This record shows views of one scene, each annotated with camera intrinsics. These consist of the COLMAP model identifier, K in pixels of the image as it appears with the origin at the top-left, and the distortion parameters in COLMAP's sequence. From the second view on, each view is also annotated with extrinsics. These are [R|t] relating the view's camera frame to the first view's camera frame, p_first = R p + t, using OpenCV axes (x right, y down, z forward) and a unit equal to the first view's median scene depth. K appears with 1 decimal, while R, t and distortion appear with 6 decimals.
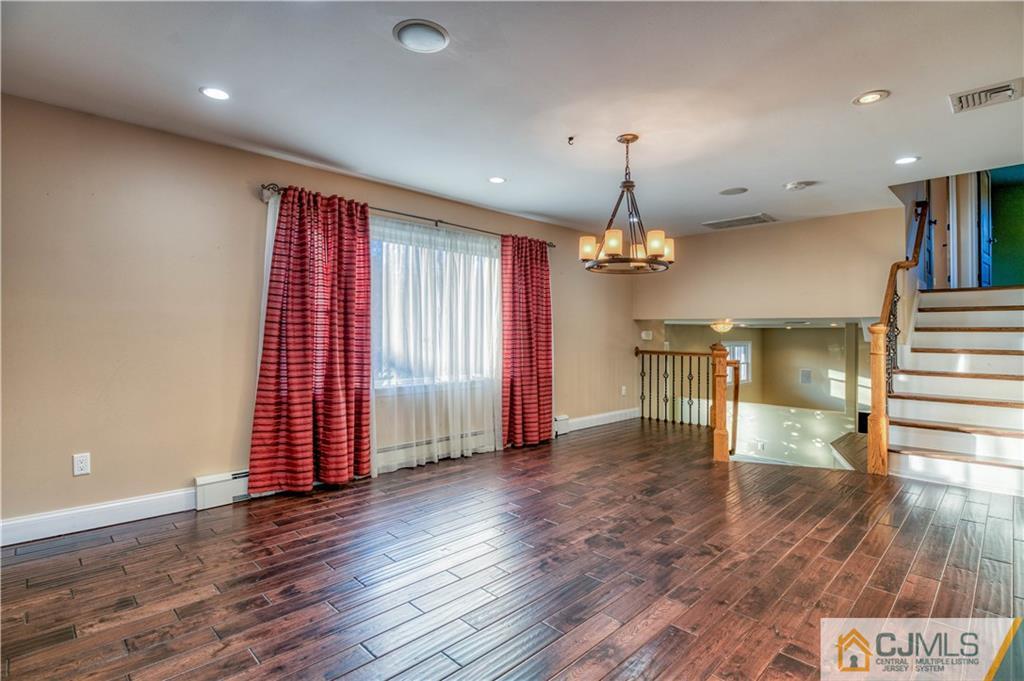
lens RADIAL K [[508.6, 0, 513.5], [0, 508.6, 337.1], [0, 0, 1]] dist [-0.012228, -0.004894]
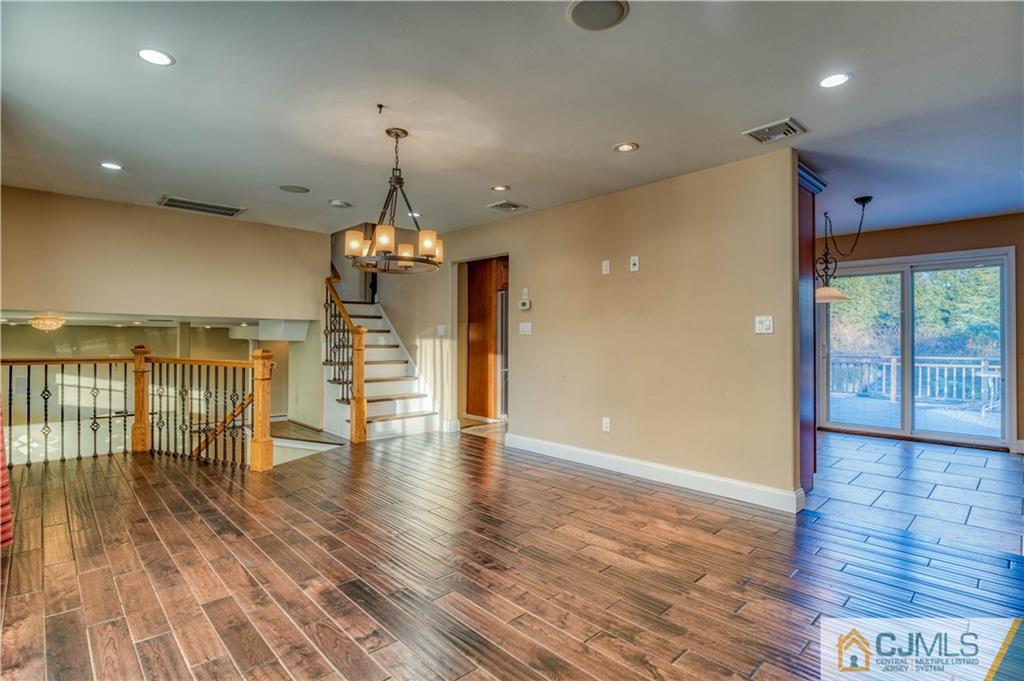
lens RADIAL K [[508.6, 0, 515.0], [0, 508.6, 335.9], [0, 0, 1]] dist [-0.012228, -0.004894]
pose [[-0.002970, -0.005062, 0.999983, -0.625120], [0.004114, 0.999979, 0.005074, -0.006688], [-0.999987, 0.004129, -0.002950, 0.651451]]
